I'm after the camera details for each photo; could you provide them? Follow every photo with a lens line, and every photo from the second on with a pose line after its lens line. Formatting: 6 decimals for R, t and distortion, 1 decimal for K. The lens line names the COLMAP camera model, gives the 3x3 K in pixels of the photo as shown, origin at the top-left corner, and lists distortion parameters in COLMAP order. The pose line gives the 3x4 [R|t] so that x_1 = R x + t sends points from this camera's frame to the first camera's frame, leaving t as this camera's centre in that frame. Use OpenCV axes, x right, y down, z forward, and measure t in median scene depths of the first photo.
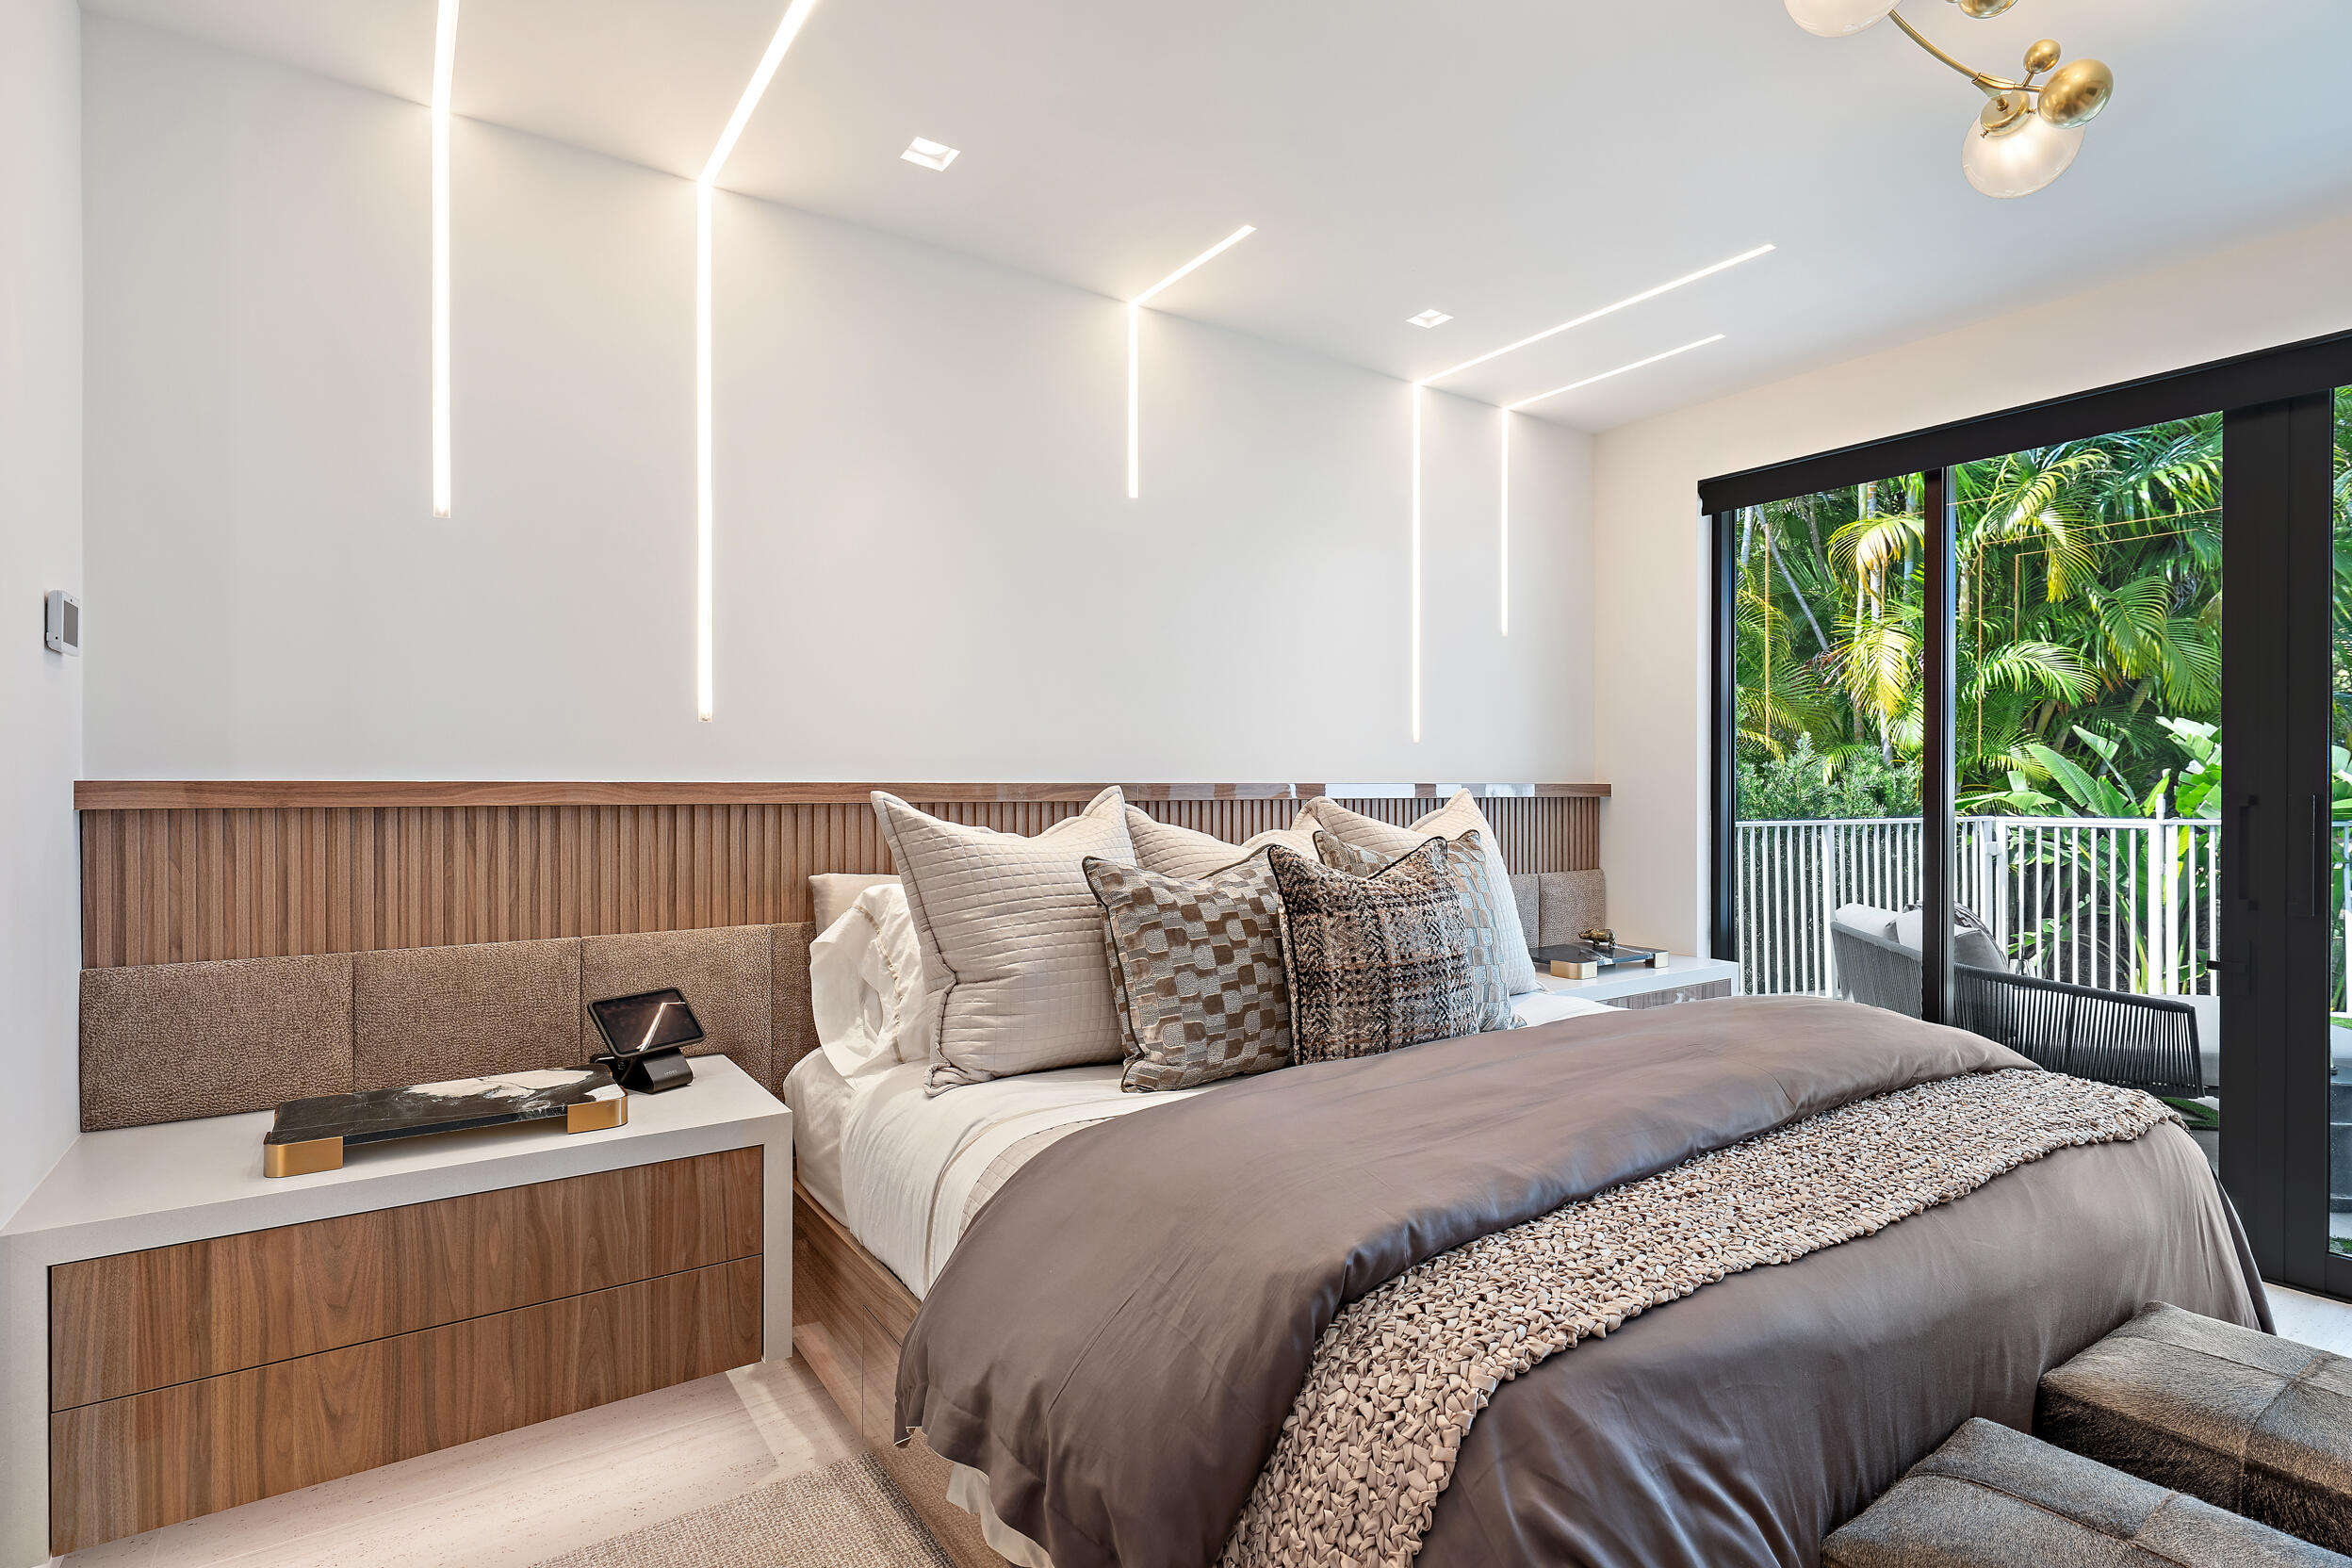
lens RADIAL K [[1157.1, 0, 1180.2], [0, 1157.1, 781.5], [0, 0, 1]] dist [0.003753, 0.000492]
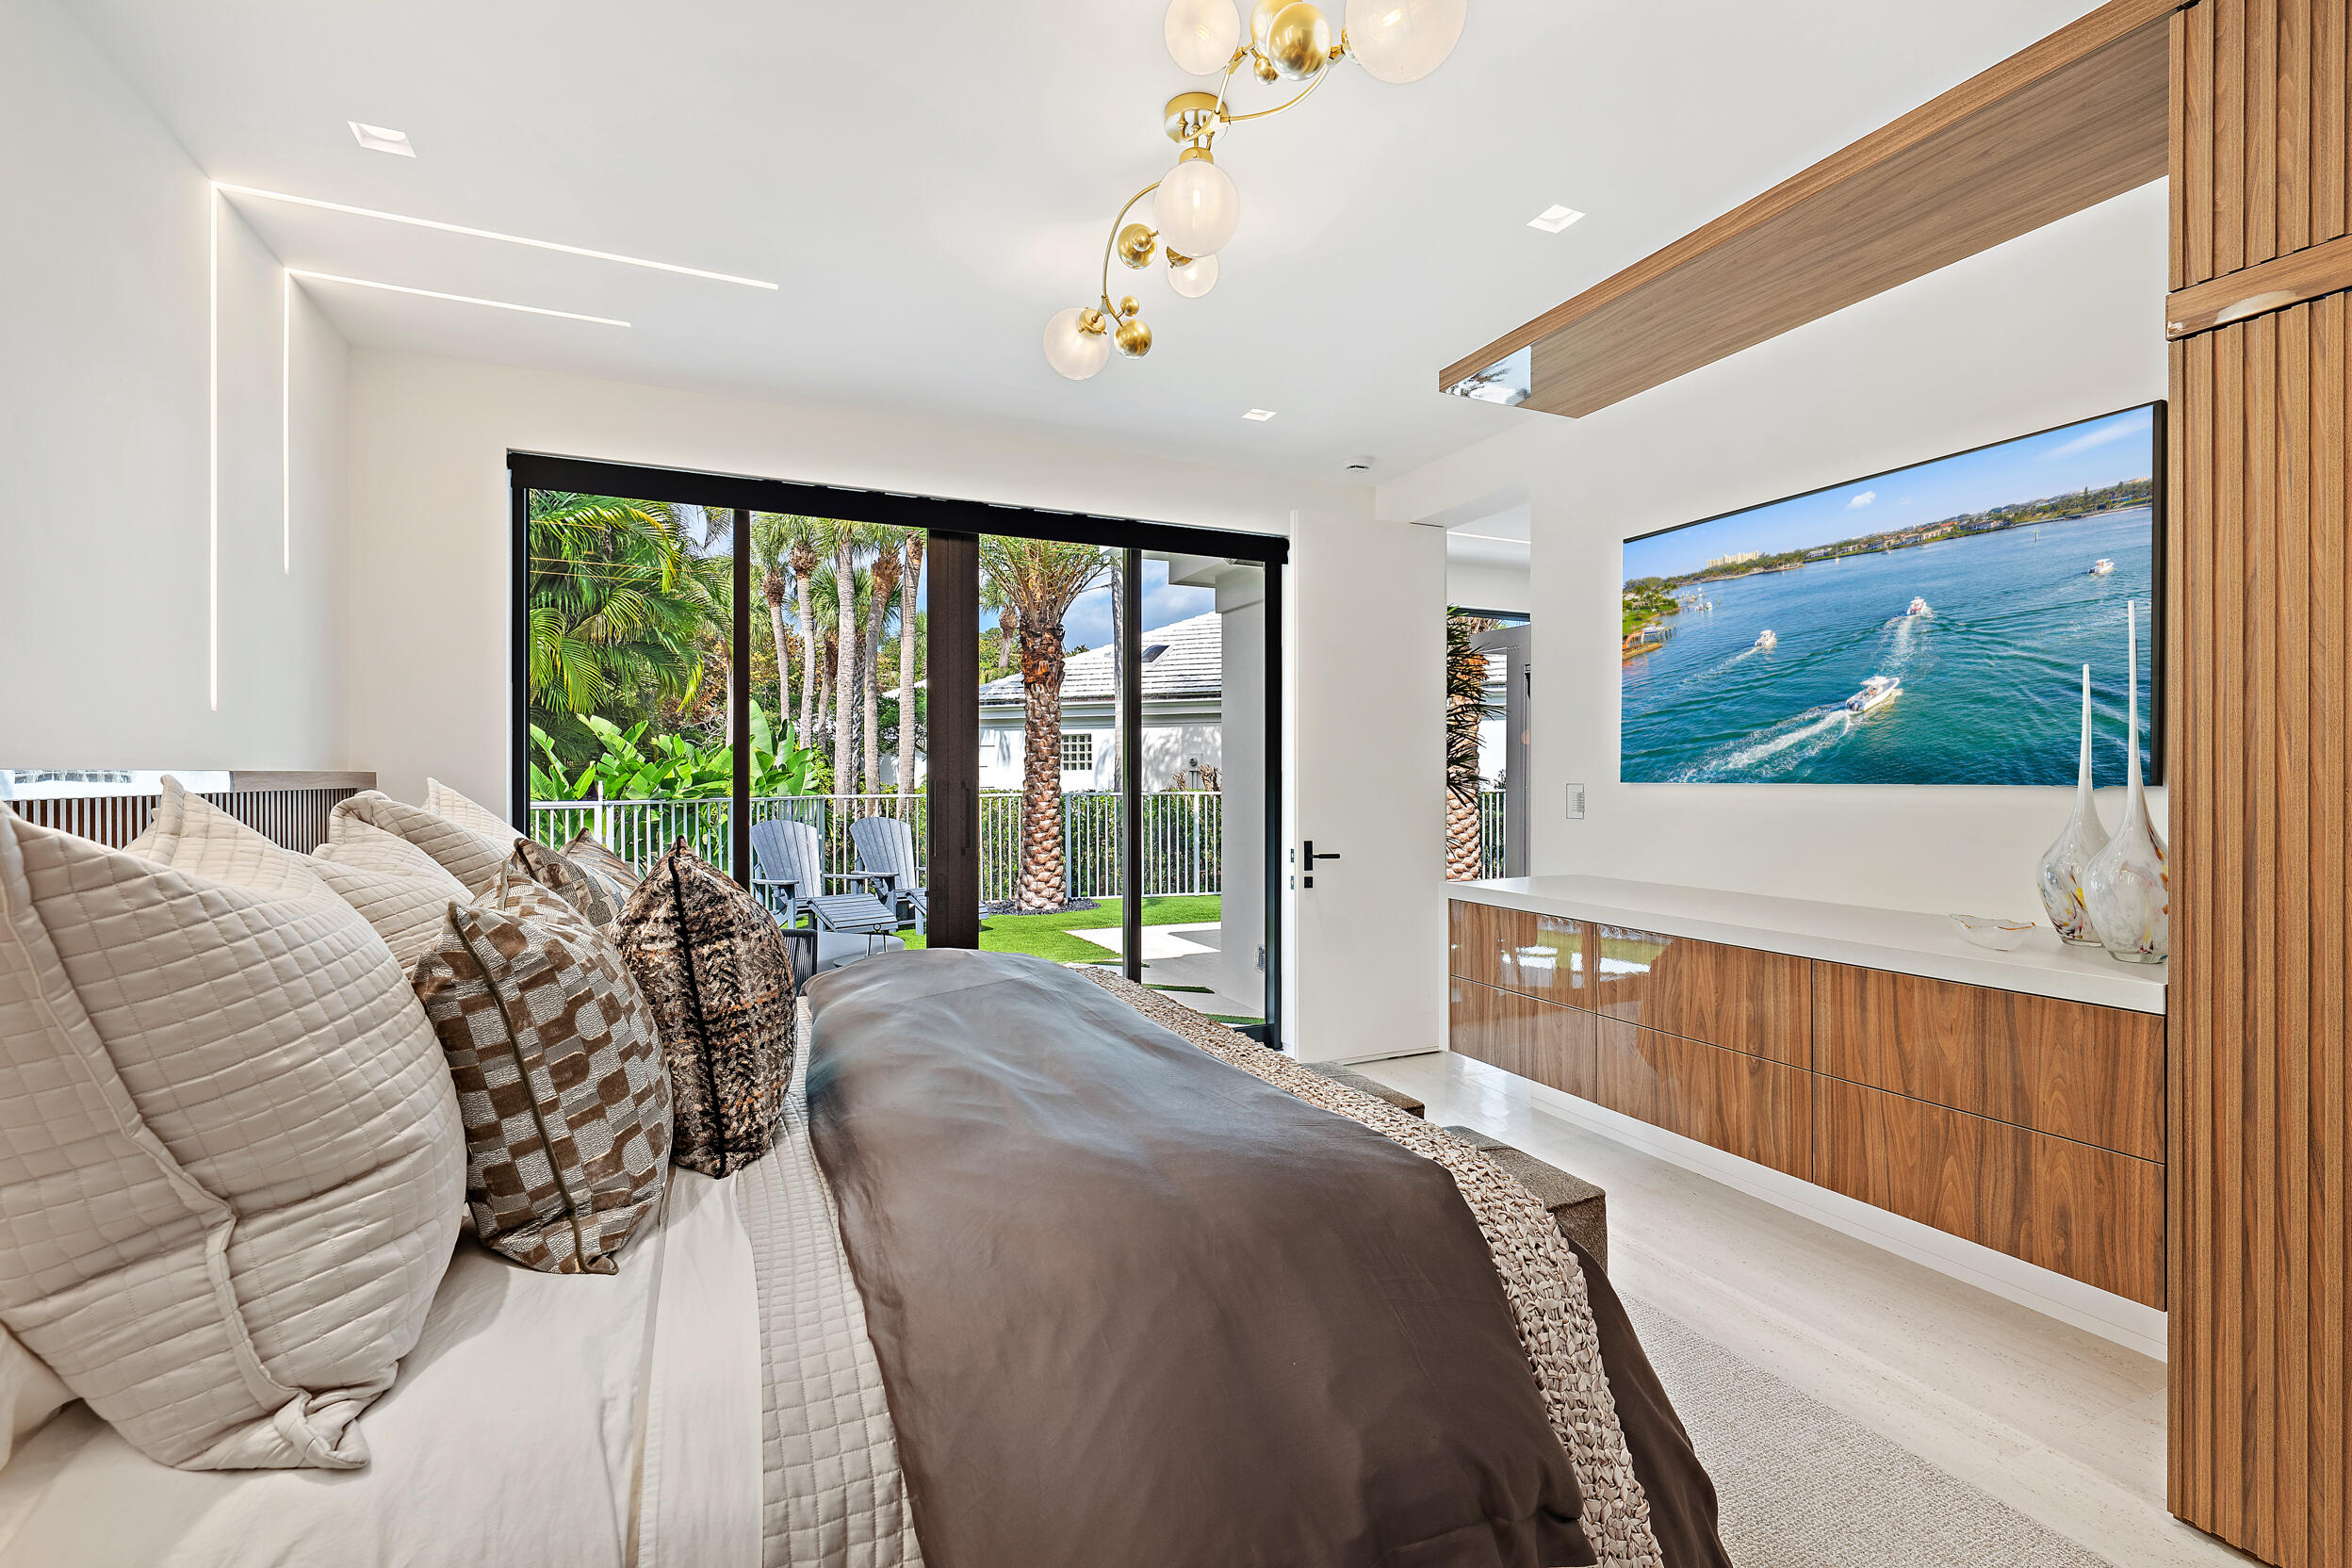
lens RADIAL K [[1059.7, 0, 1185.5], [0, 1059.7, 774.1], [0, 0, 1]] dist [0.002931, 0.000394]
pose [[0.163400, -0.003180, 0.986555, -0.536340], [0.000858, 0.999995, 0.003081, -0.000307], [-0.986559, 0.000343, 0.163402, 0.569426]]
